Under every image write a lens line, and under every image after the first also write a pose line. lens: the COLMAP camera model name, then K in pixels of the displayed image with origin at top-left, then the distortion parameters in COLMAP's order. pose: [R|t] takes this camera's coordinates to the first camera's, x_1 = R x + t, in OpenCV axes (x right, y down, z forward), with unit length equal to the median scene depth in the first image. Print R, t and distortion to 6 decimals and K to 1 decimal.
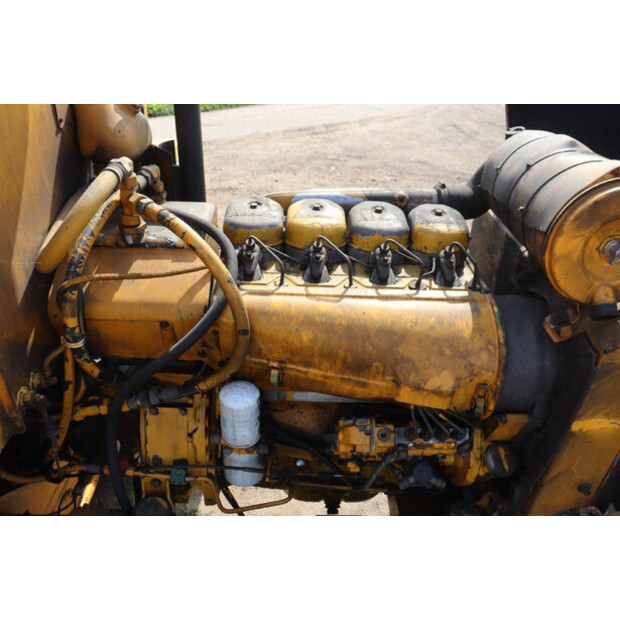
lens RADIAL K [[500.5, 0, 310.0], [0, 500.5, 310.0], [0, 0, 1]] dist [-0.155055, 0.107401]
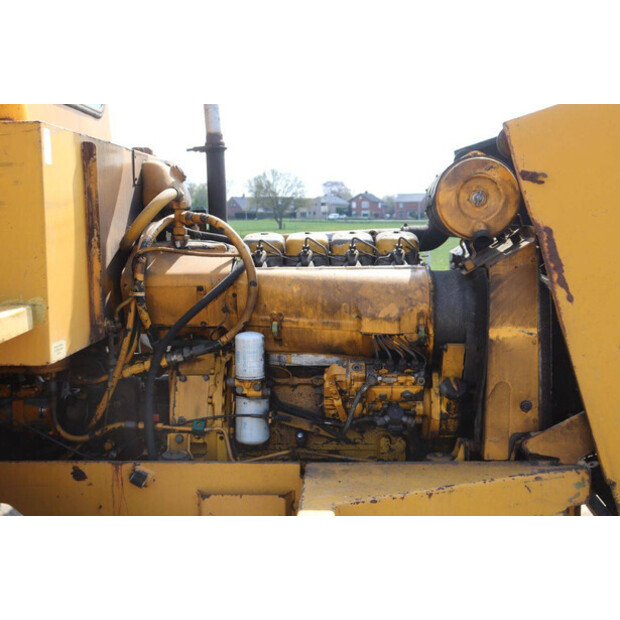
lens RADIAL K [[721.7, 0, 310.0], [0, 721.7, 310.0], [0, 0, 1]] dist [-0.018413, -0.007428]
pose [[0.996292, -0.046002, -0.072701, 0.181448], [0.010151, 0.901995, -0.431627, 0.999292], [0.085432, 0.429289, 0.899118, -0.858787]]
